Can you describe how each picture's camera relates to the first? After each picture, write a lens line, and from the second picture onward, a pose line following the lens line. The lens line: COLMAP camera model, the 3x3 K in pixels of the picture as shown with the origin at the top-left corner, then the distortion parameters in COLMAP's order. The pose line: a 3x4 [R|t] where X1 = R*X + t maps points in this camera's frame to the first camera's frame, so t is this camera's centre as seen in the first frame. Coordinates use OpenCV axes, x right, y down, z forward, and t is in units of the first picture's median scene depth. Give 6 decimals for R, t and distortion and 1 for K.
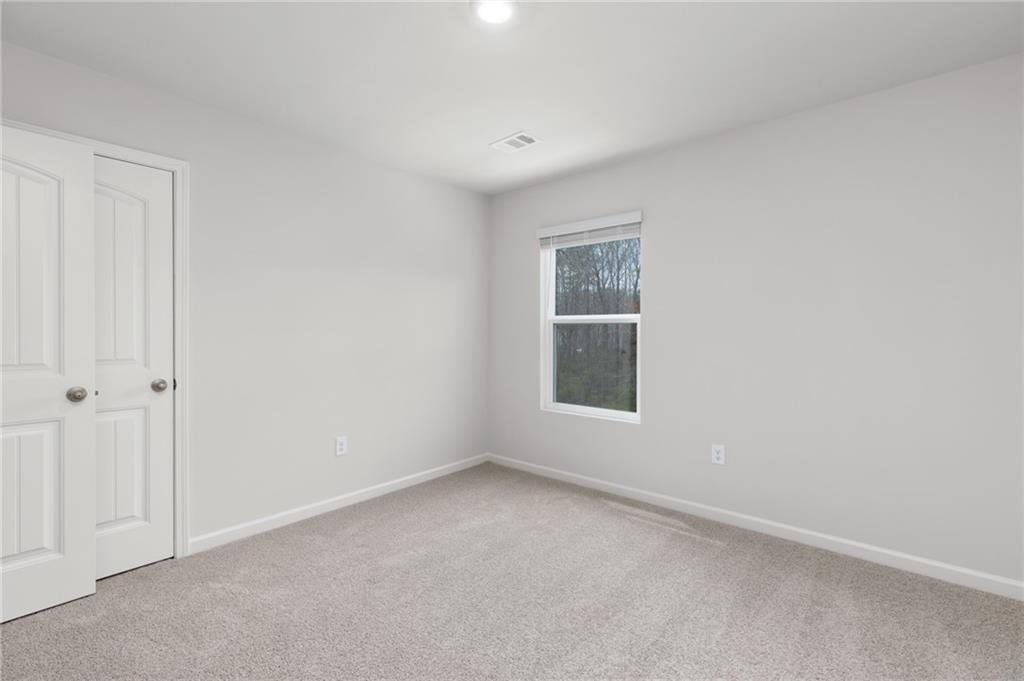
lens RADIAL K [[469.6, 0, 507.6], [0, 469.6, 344.8], [0, 0, 1]] dist [0.001626, 0.000424]
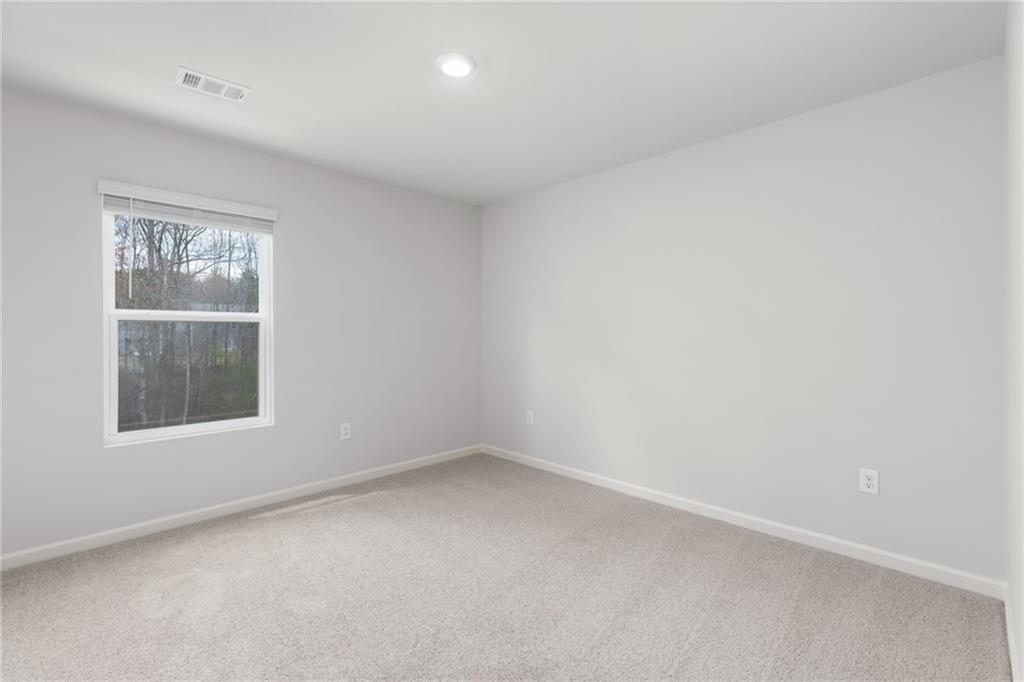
lens RADIAL K [[469.6, 0, 507.6], [0, 469.6, 345.3], [0, 0, 1]] dist [0.001626, 0.000424]
pose [[0.053786, -0.032751, 0.998015, -0.586434], [0.026456, 0.999158, 0.031363, -0.014996], [-0.998202, 0.024717, 0.054607, 0.393551]]
